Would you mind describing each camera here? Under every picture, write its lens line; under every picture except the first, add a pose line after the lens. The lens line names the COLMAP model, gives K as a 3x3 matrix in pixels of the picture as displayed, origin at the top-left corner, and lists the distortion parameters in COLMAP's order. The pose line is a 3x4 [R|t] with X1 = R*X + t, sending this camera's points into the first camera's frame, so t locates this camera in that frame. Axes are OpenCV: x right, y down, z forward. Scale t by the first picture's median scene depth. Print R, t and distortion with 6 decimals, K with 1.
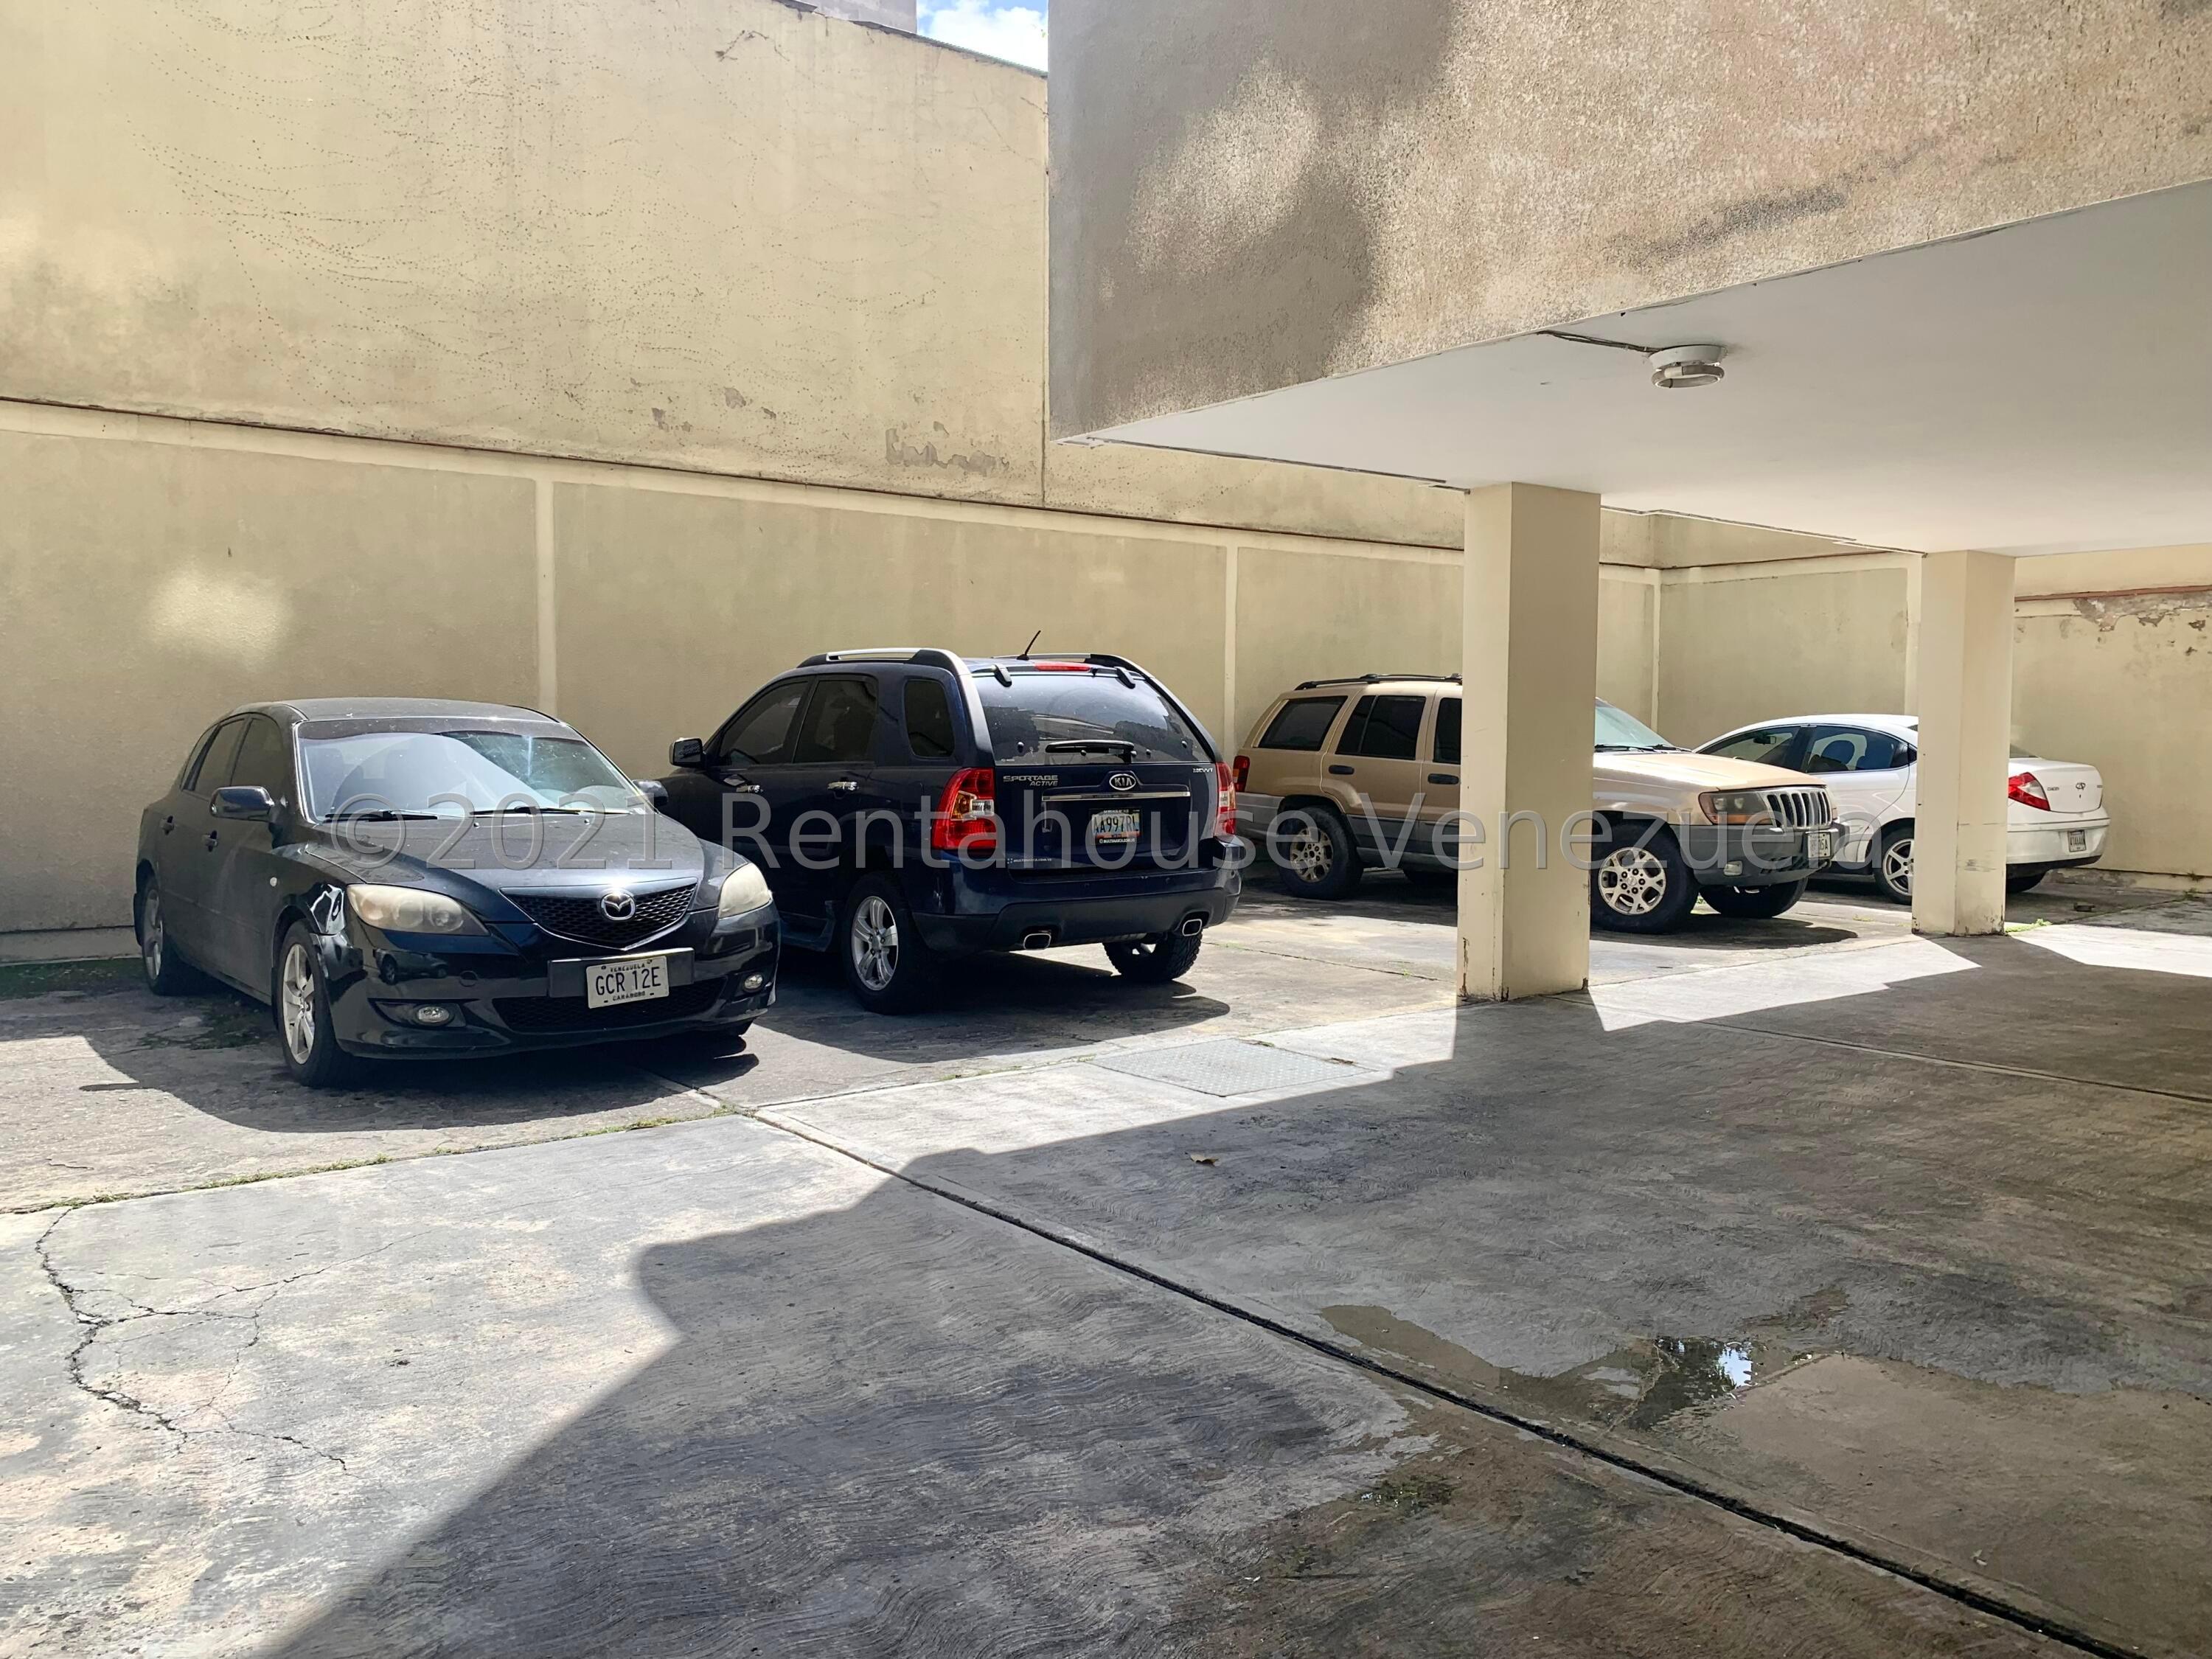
lens RADIAL K [[1697.0, 0, 1095.6], [0, 1697.0, 823.5], [0, 0, 1]] dist [0.043852, -0.059899]
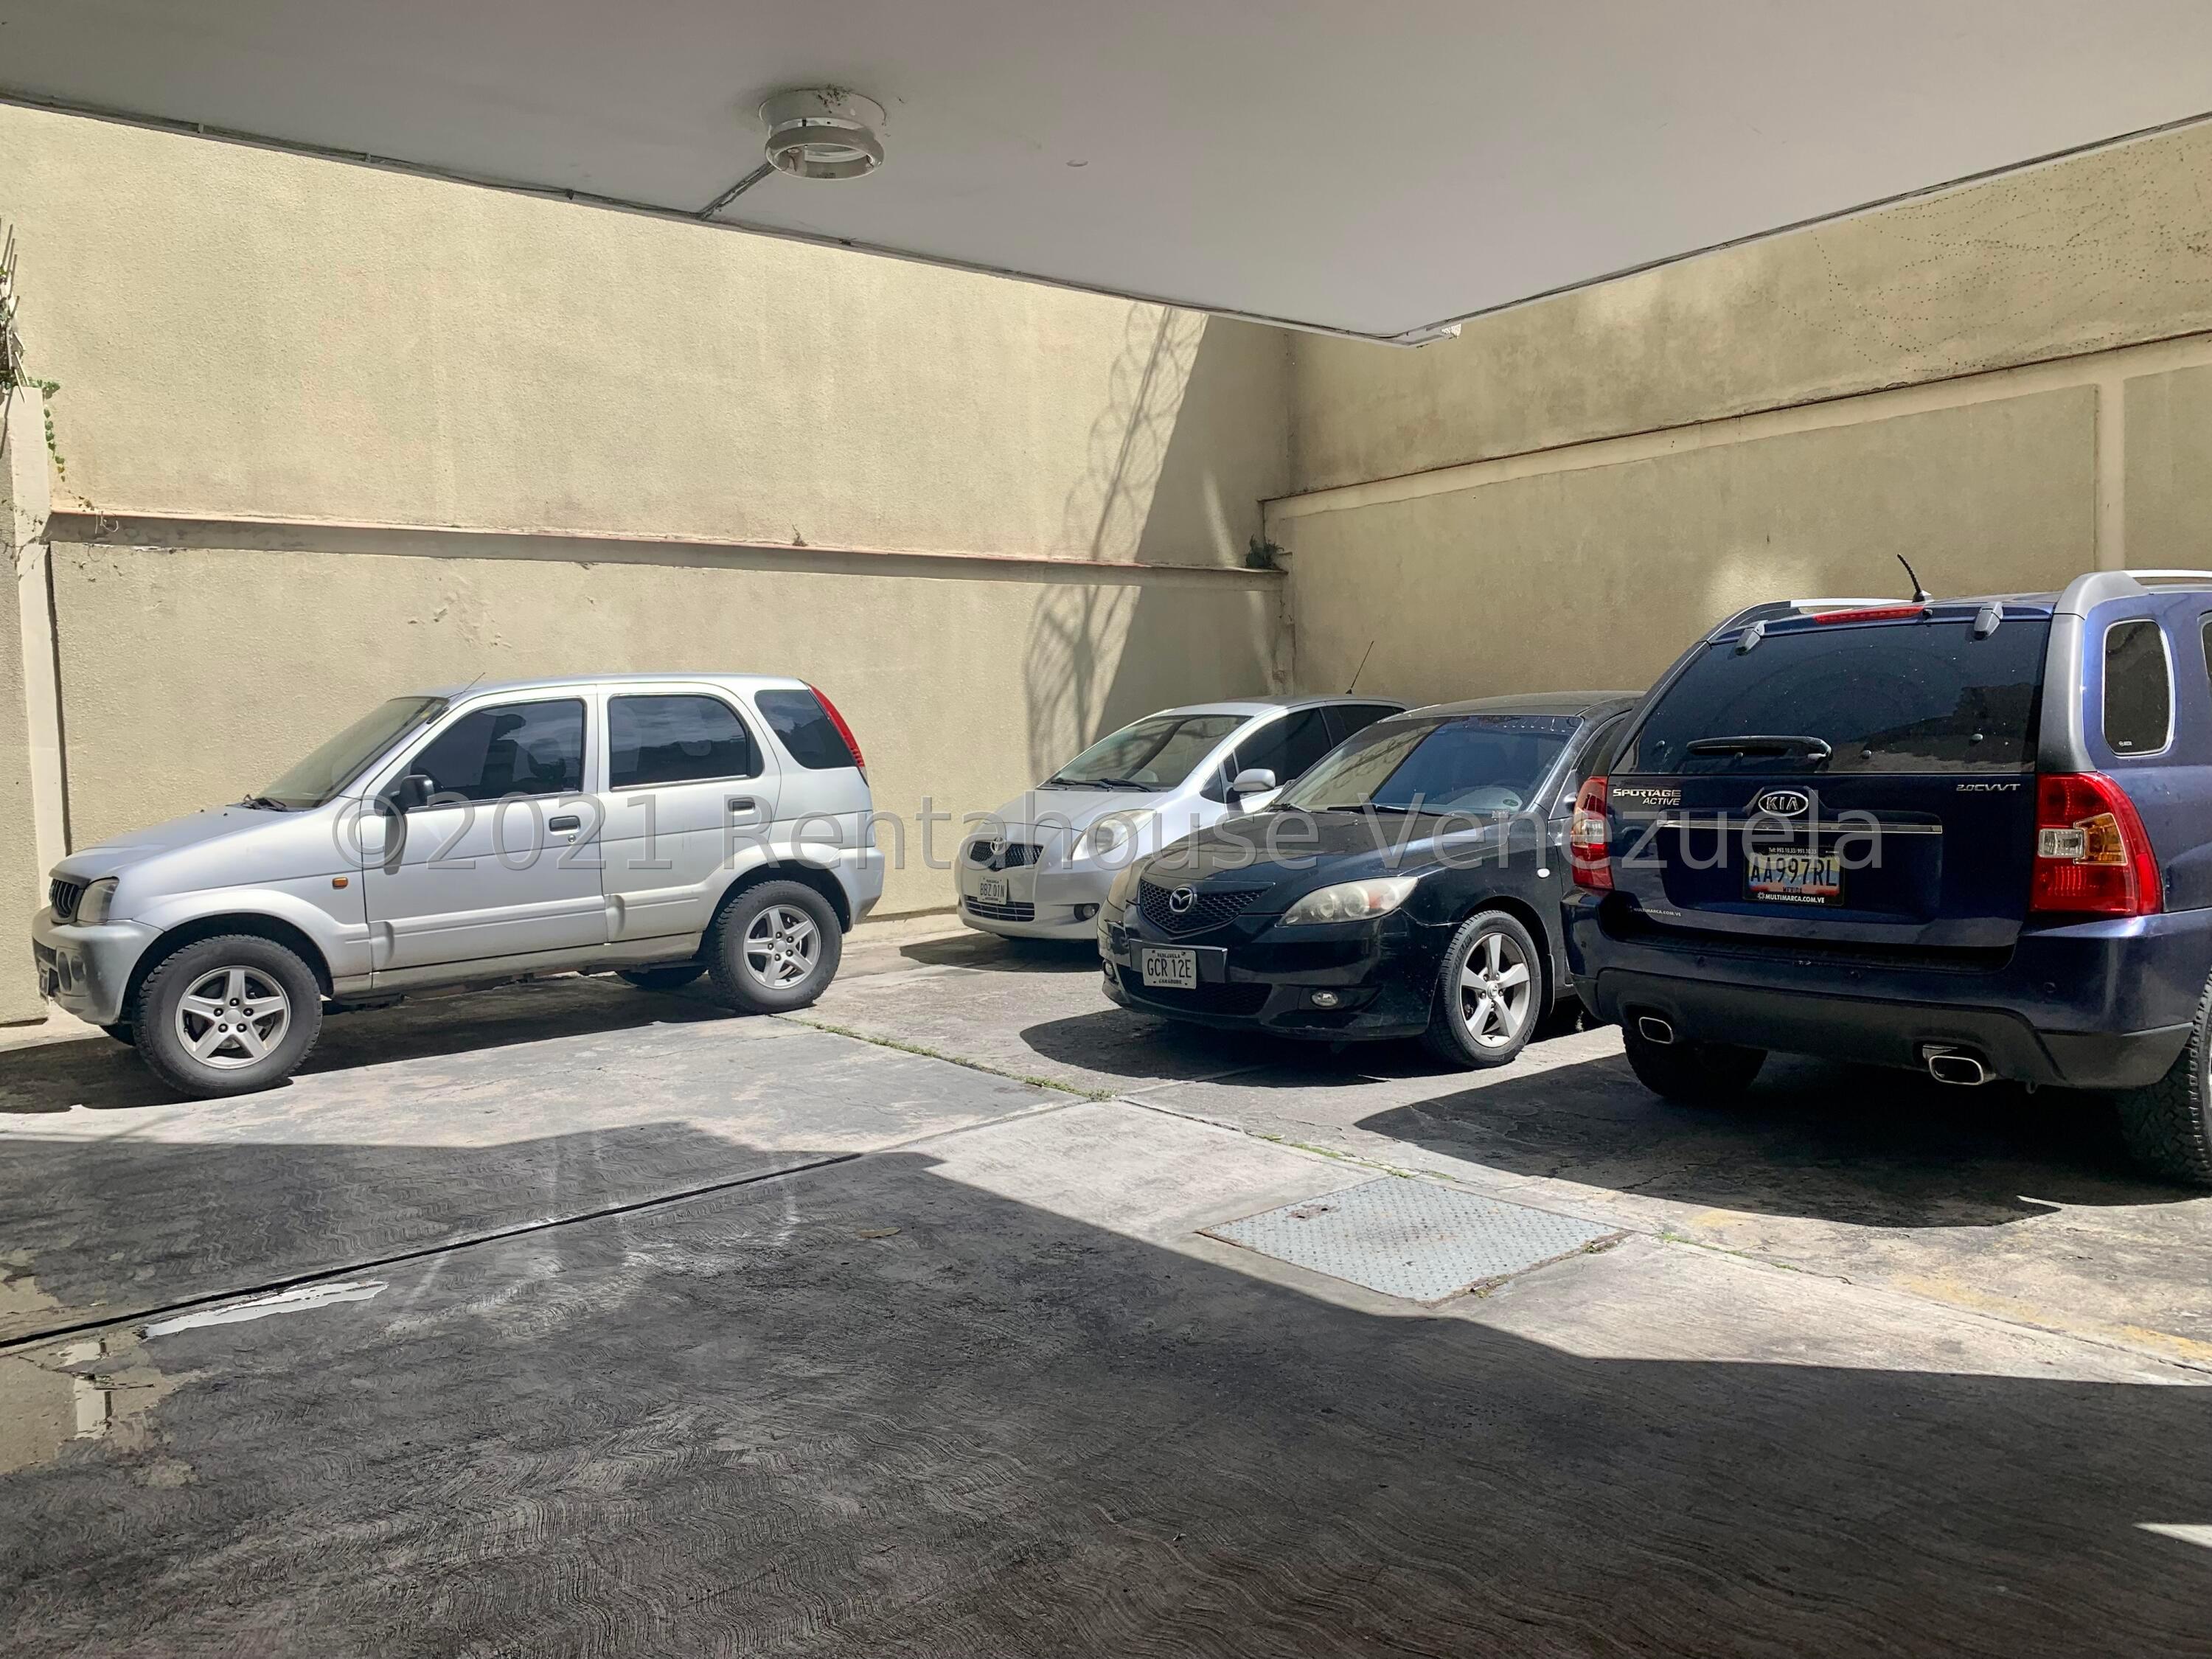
lens RADIAL K [[1733.0, 0, 1113.1], [0, 1733.0, 826.5], [0, 0, 1]] dist [0.051174, -0.057784]
pose [[0.012658, 0.054289, -0.998445, 0.545144], [-0.020630, 0.998327, 0.054021, -0.038264], [0.999707, 0.019914, 0.013757, 0.622547]]
